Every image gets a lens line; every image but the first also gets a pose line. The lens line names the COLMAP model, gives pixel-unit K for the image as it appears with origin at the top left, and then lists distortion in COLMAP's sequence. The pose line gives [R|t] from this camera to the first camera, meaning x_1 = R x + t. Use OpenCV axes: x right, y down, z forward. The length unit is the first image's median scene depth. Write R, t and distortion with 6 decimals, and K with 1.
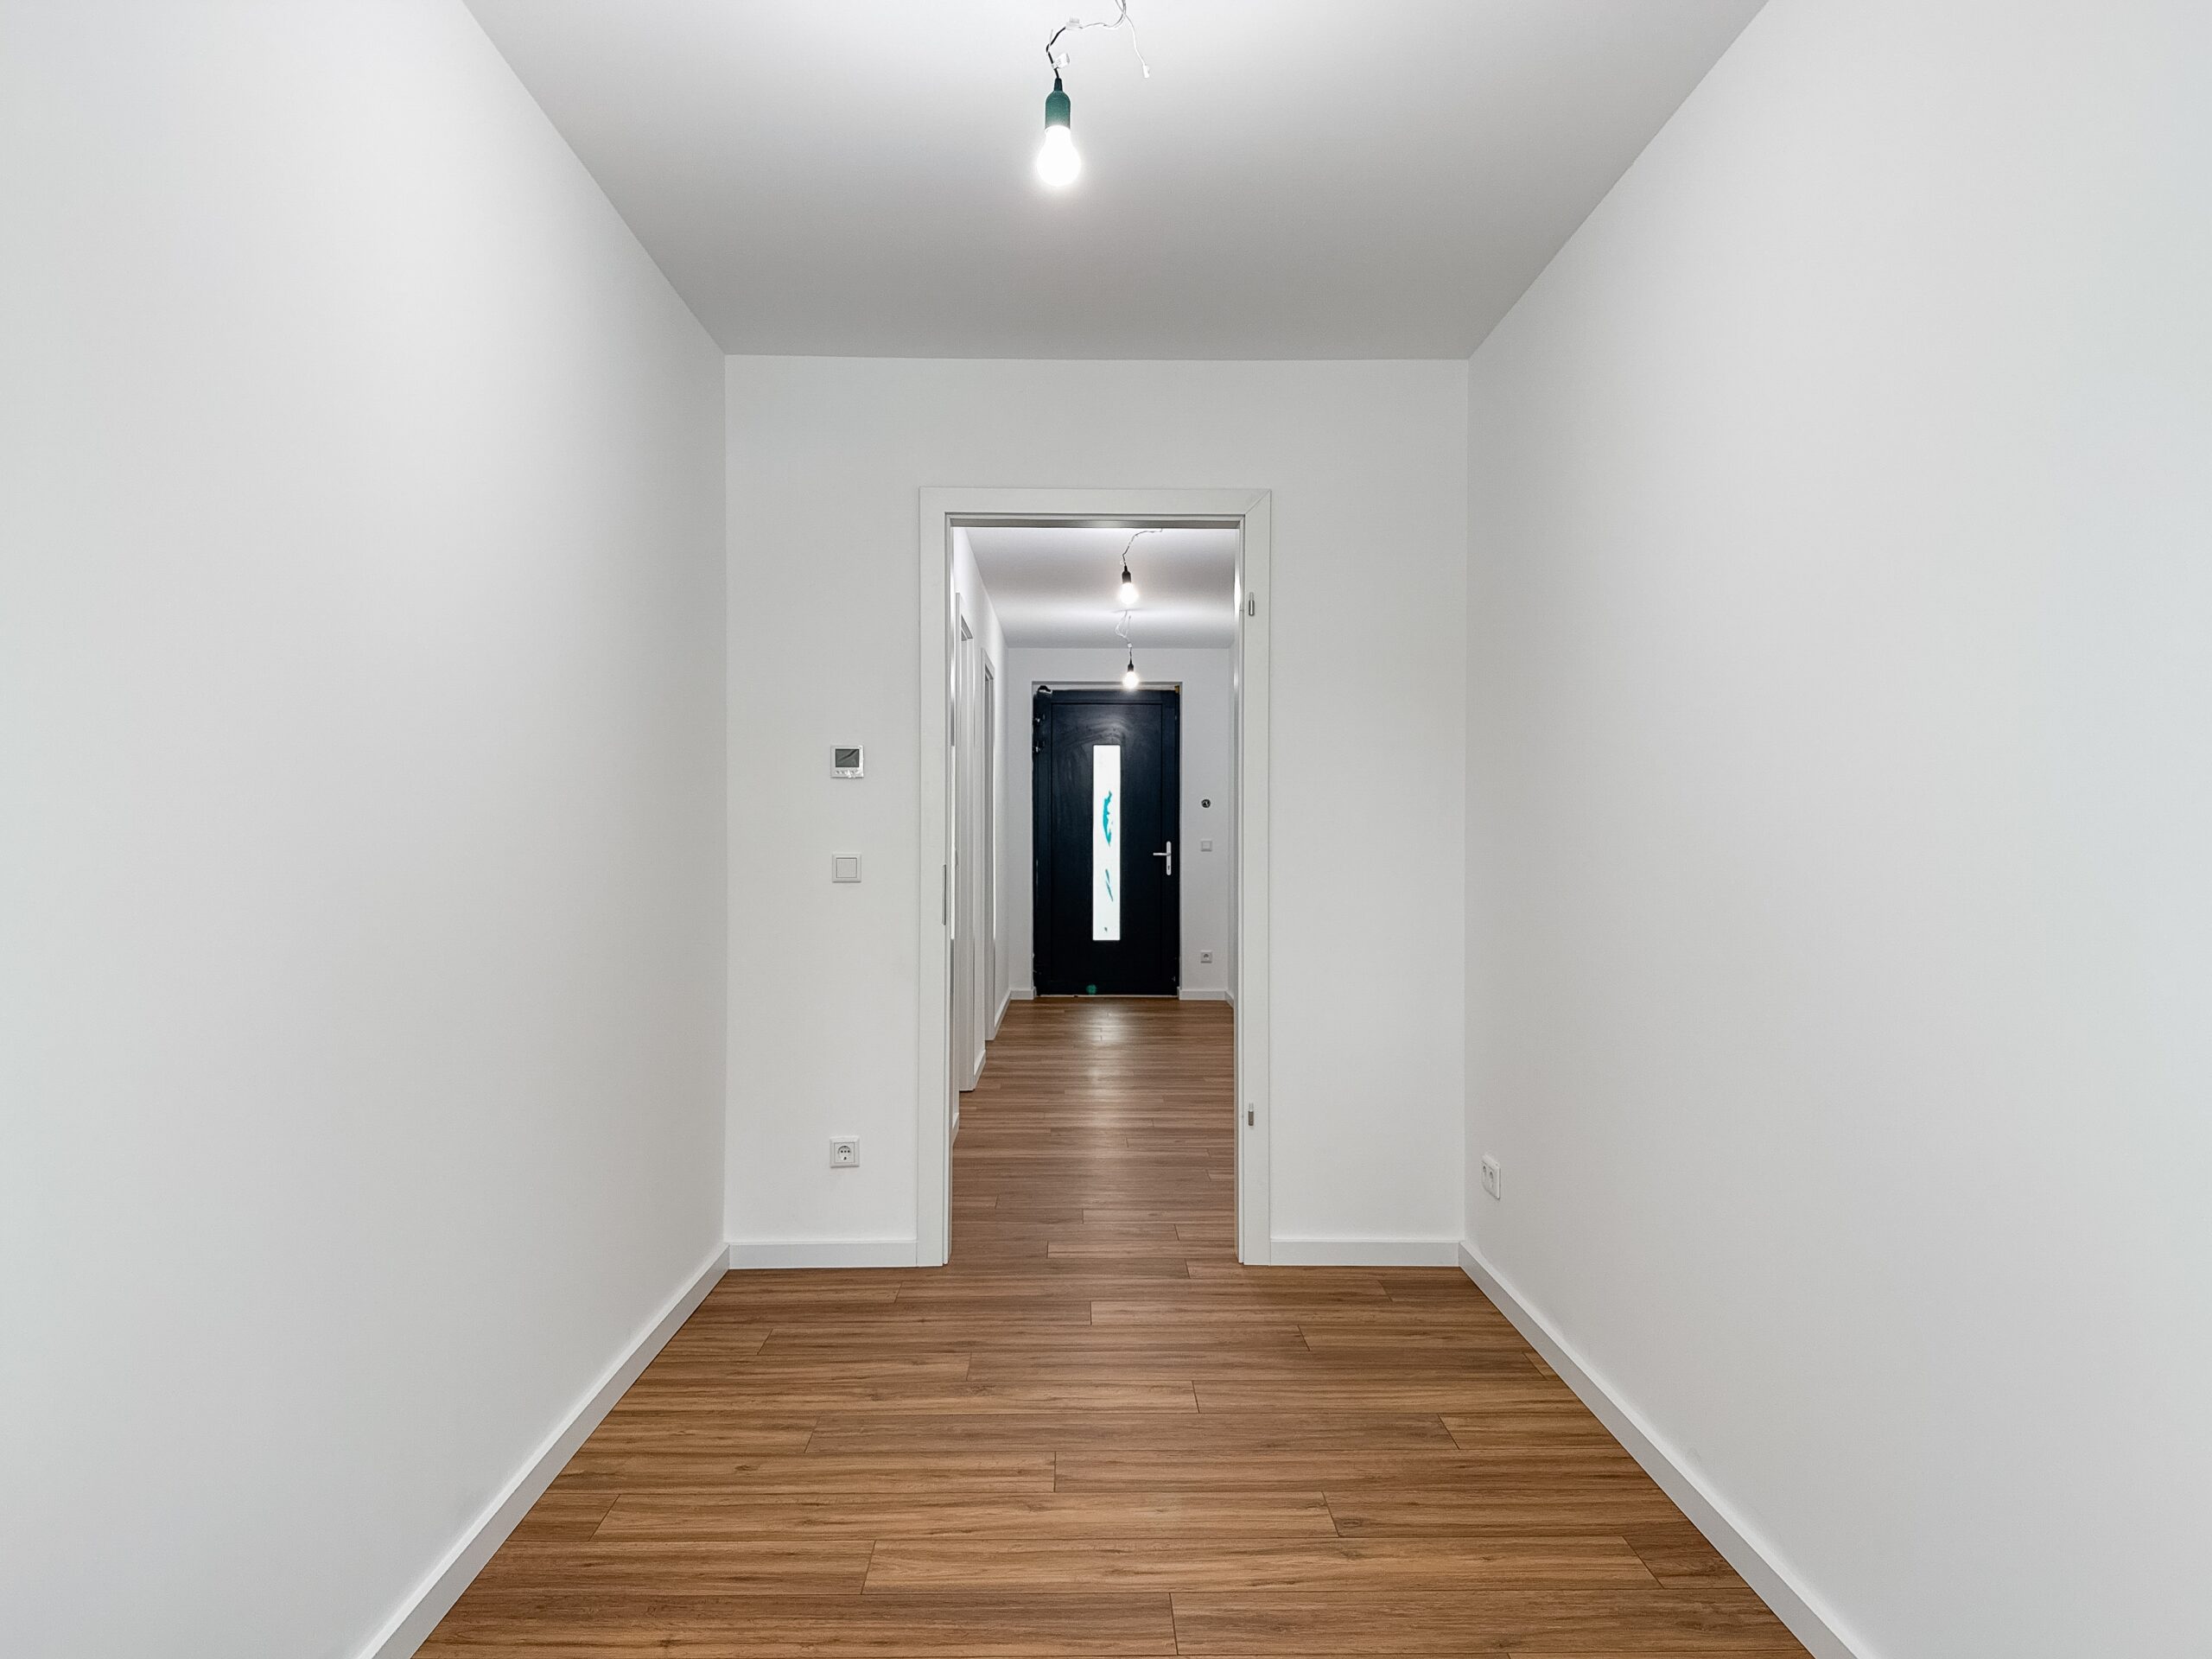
lens RADIAL K [[1670.7, 0, 1108.5], [0, 1670.7, 828.6], [0, 0, 1]] dist [0.008205, -0.000429]
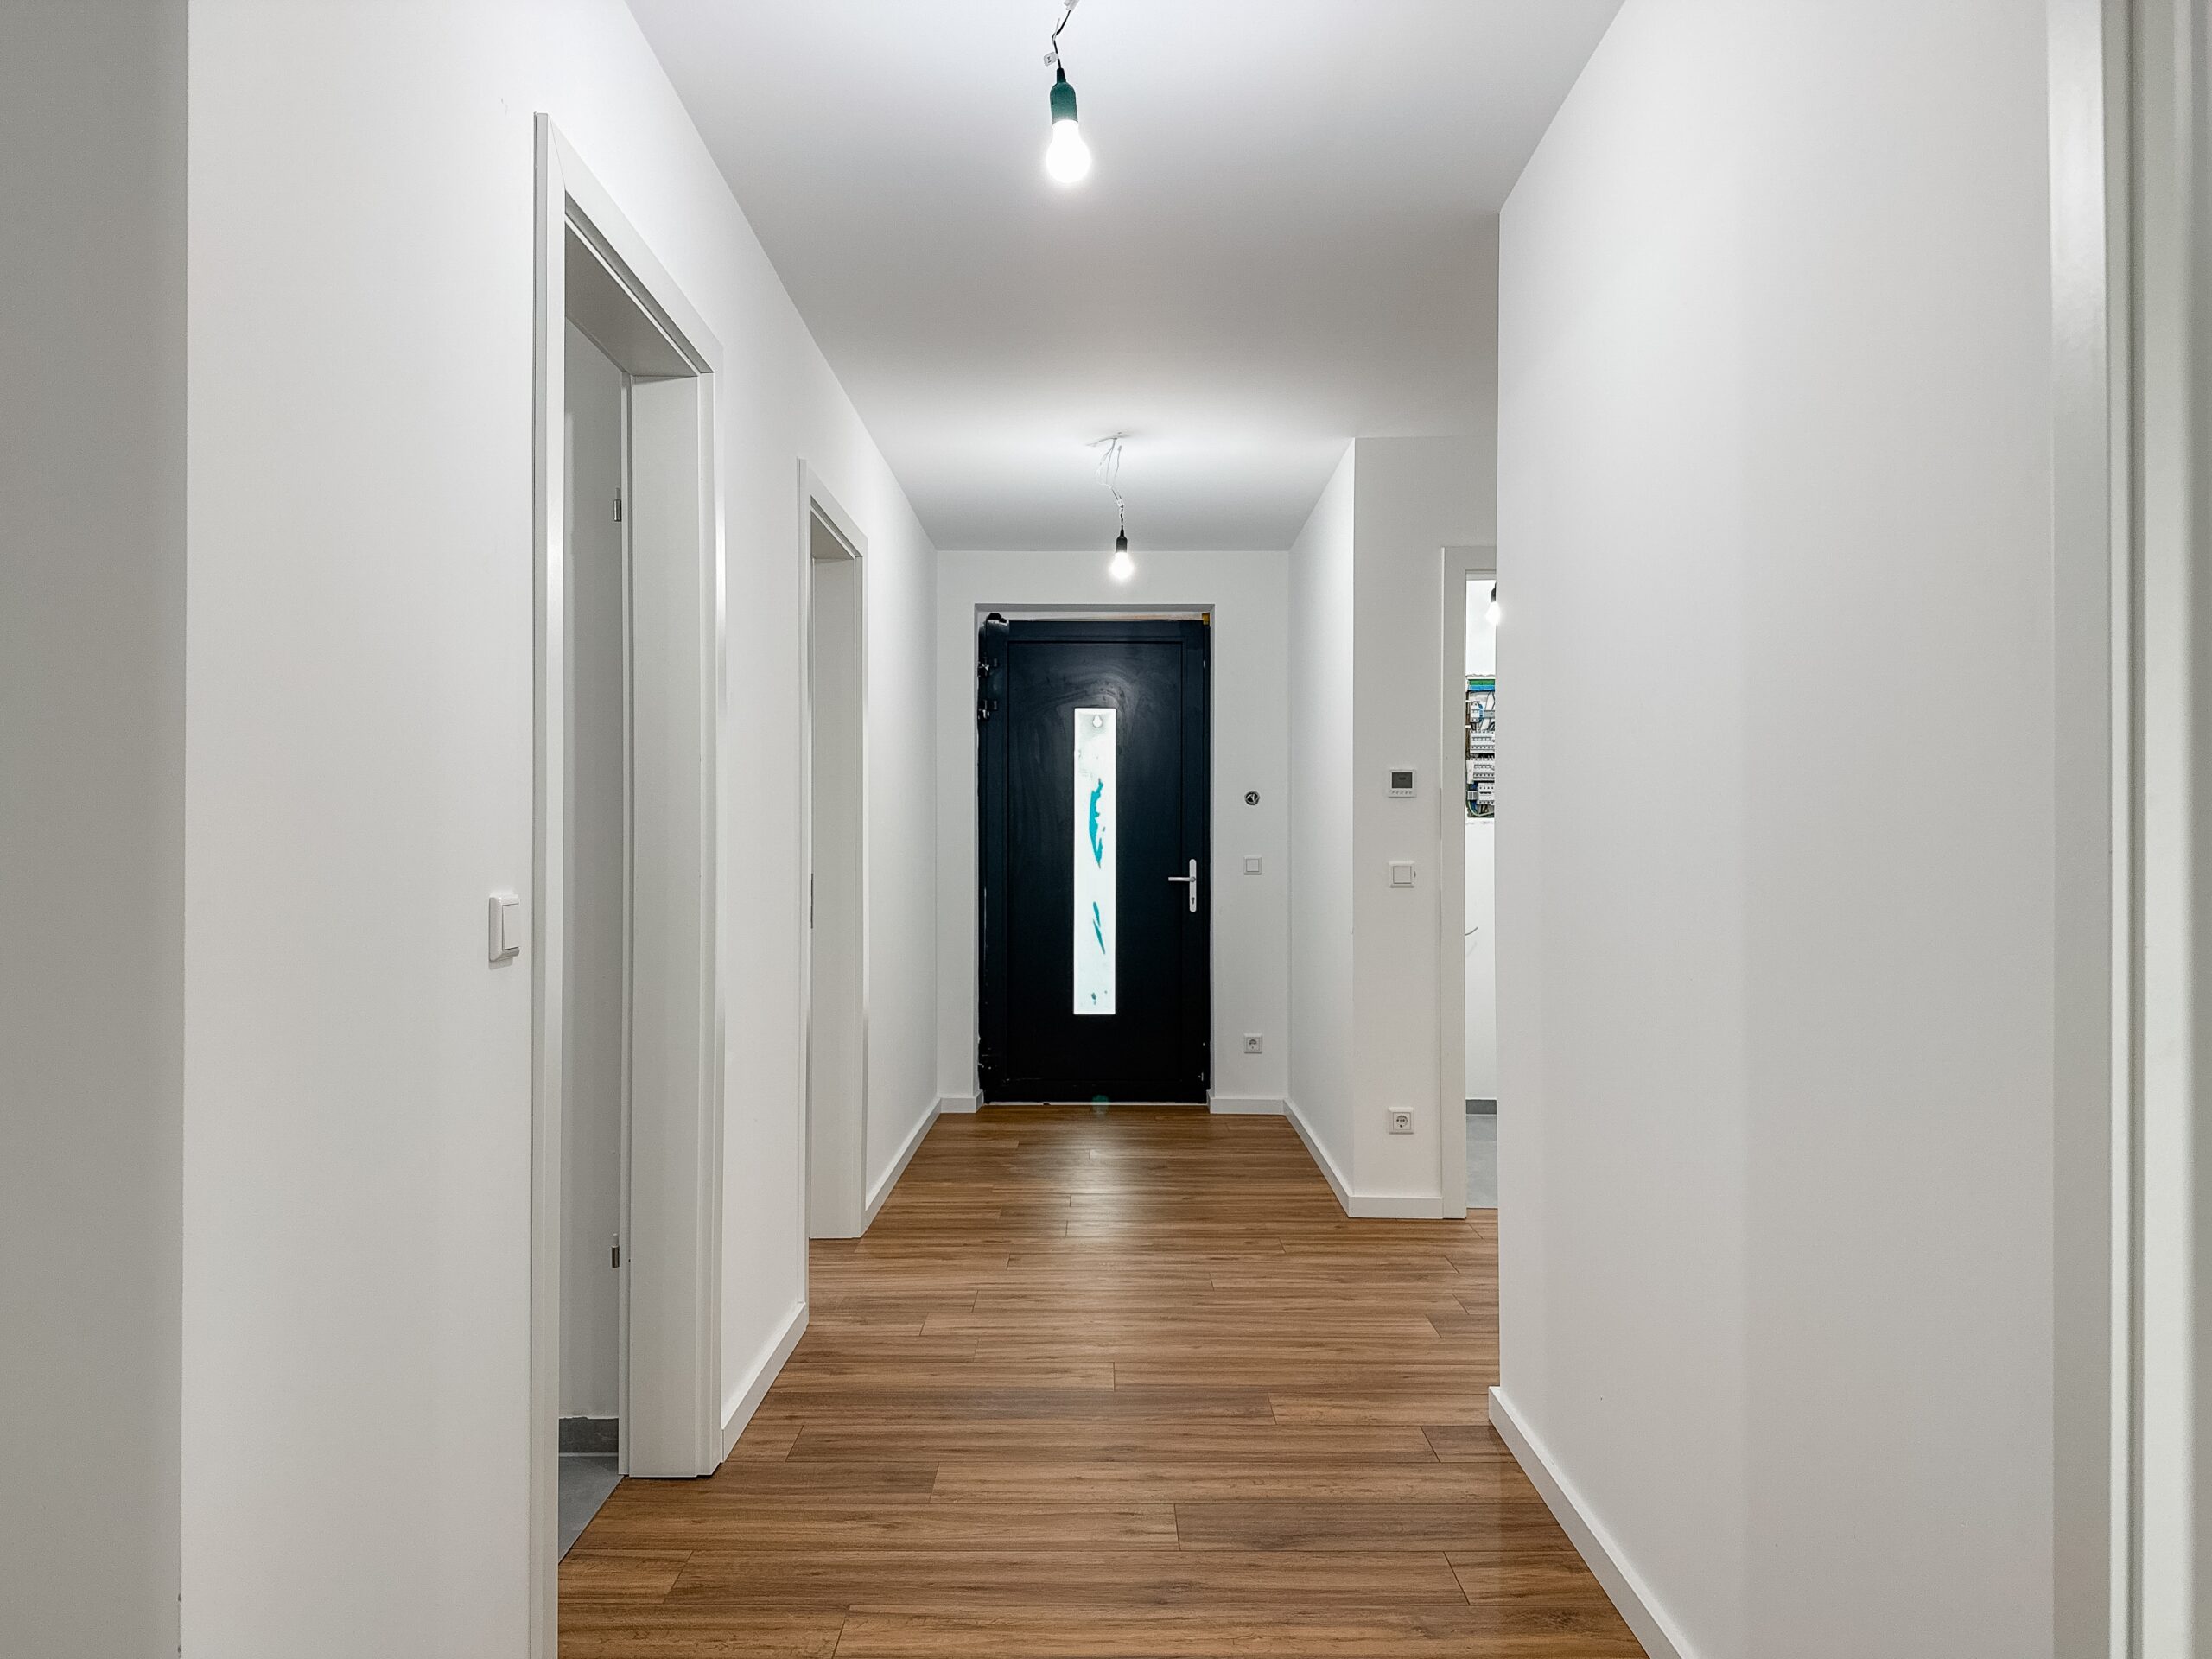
lens RADIAL K [[1670.7, 0, 1102.5], [0, 1670.7, 834.4], [0, 0, 1]] dist [0.008205, -0.000429]
pose [[0.999973, 0.000859, -0.007275, 0.006430], [-0.000900, 0.999984, -0.005637, 0.001958], [0.007270, 0.005643, 0.999958, 0.365715]]
